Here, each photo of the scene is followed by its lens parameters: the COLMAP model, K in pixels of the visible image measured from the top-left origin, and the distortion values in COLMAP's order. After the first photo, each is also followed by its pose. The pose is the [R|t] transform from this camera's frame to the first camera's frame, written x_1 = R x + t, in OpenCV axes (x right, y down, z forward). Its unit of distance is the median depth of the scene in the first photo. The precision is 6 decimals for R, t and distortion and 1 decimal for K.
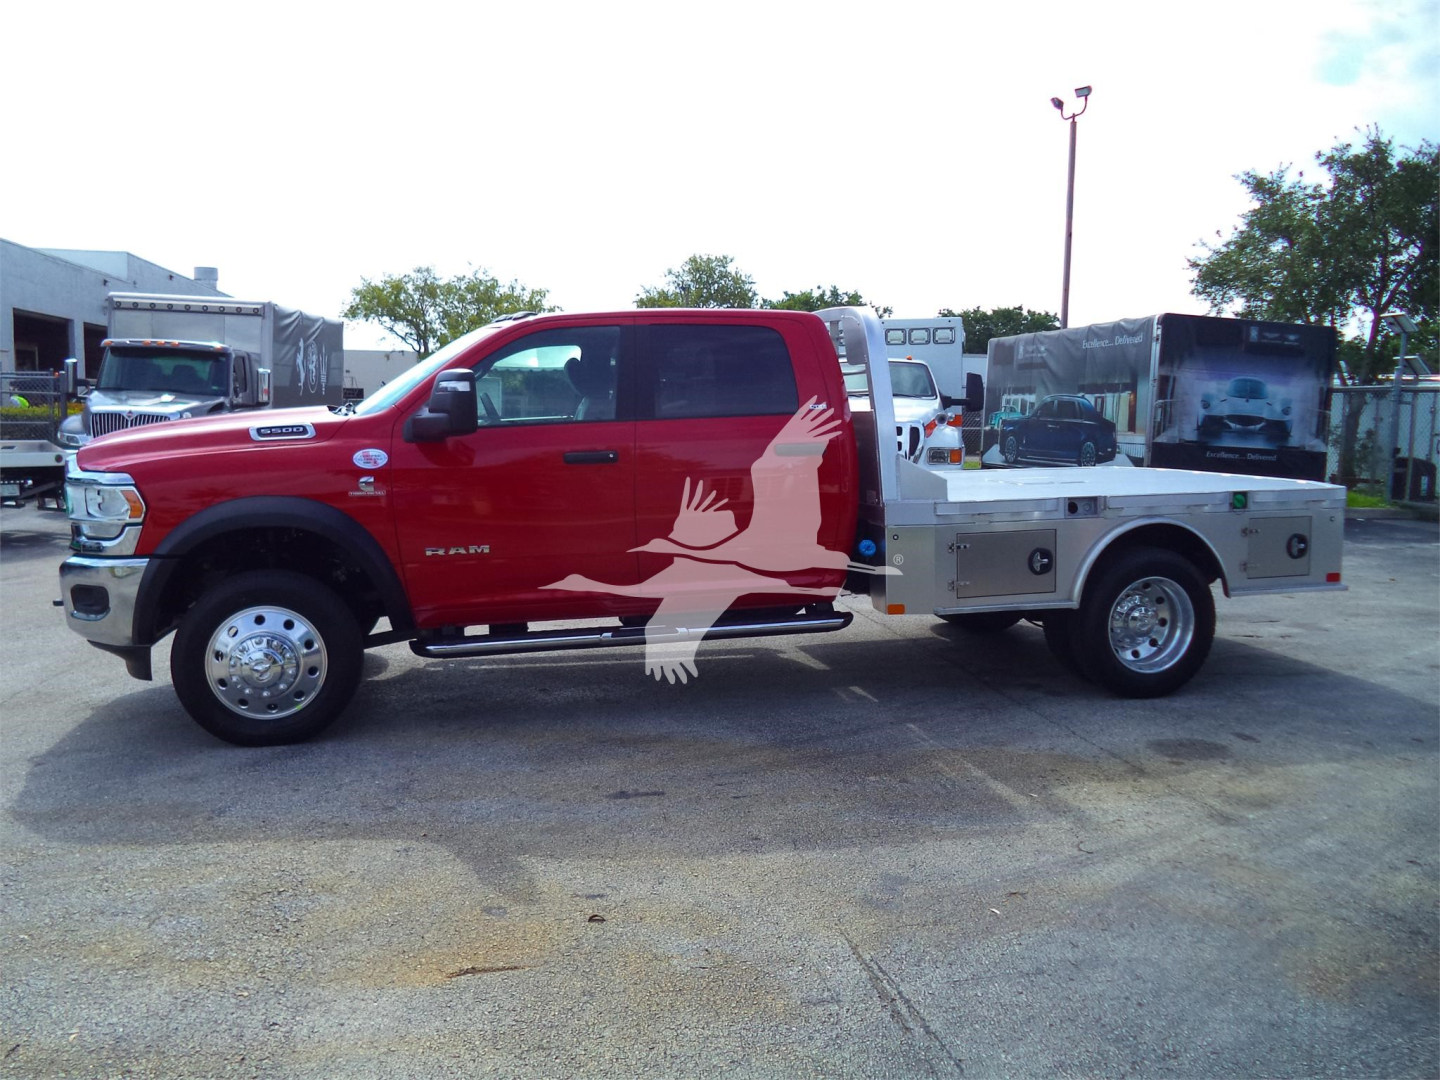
lens RADIAL K [[1198.3, 0, 720.1], [0, 1198.3, 544.5], [0, 0, 1]] dist [-0.028533, -0.004725]
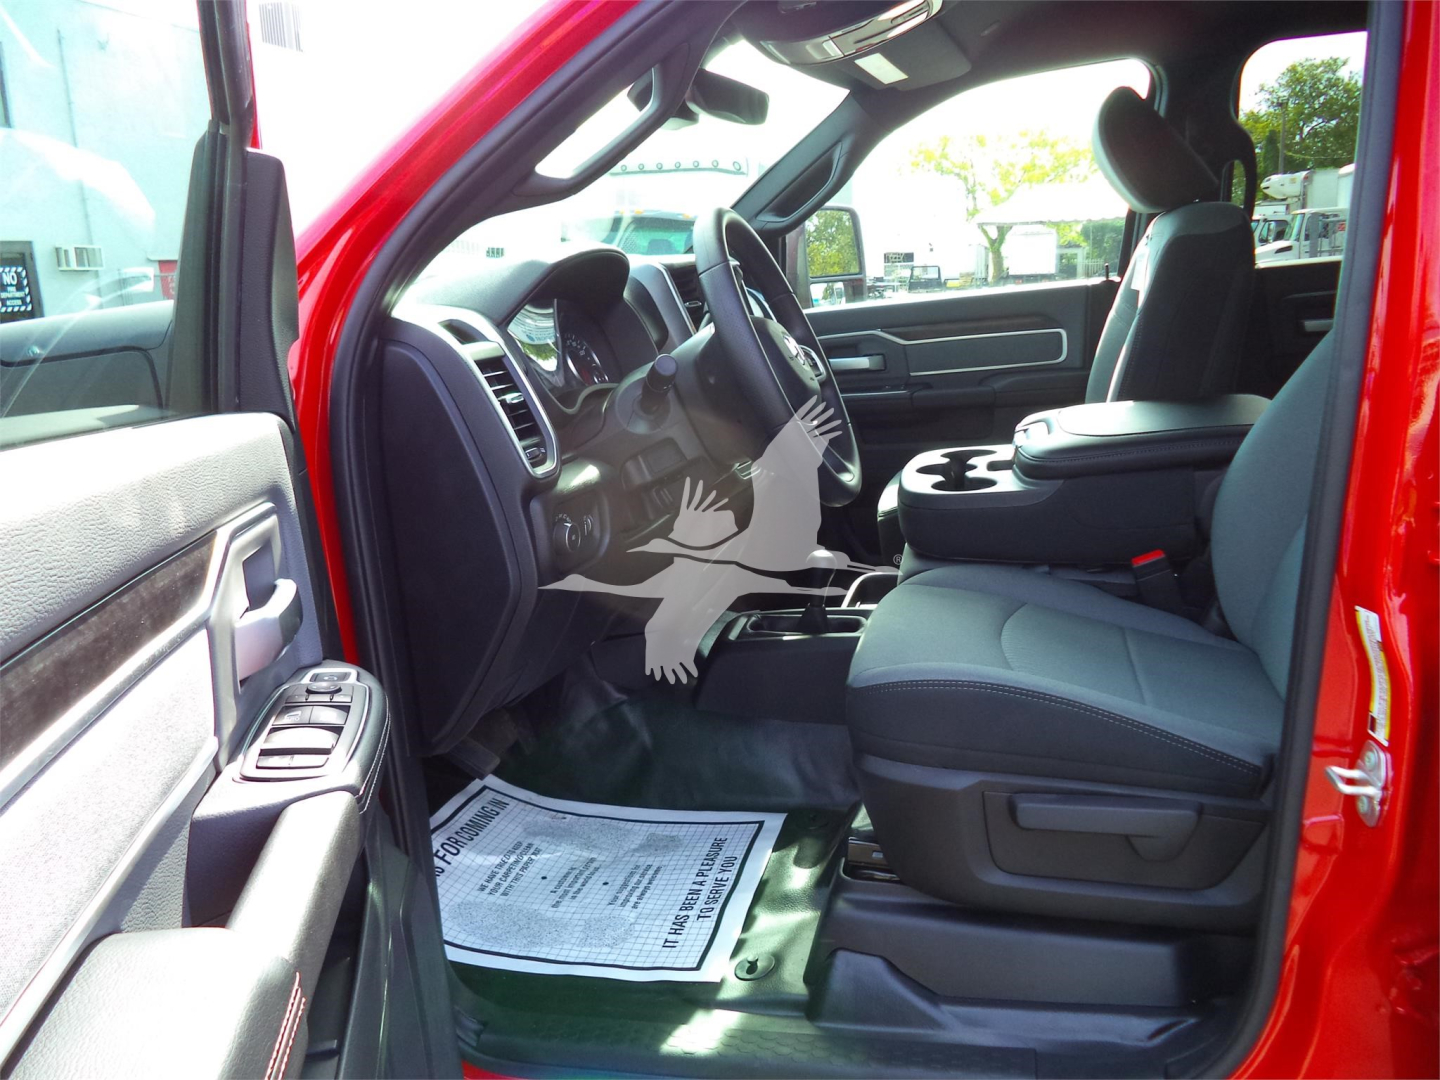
lens RADIAL K [[1169.3, 0, 702.1], [0, 1169.3, 577.3], [0, 0, 1]] dist [-0.024926, -0.002243]
pose [[0.889767, 0.054931, -0.453098, -0.078892], [0.011585, 0.989693, 0.142735, -0.093977], [0.456268, -0.132250, 0.879960, 0.851466]]
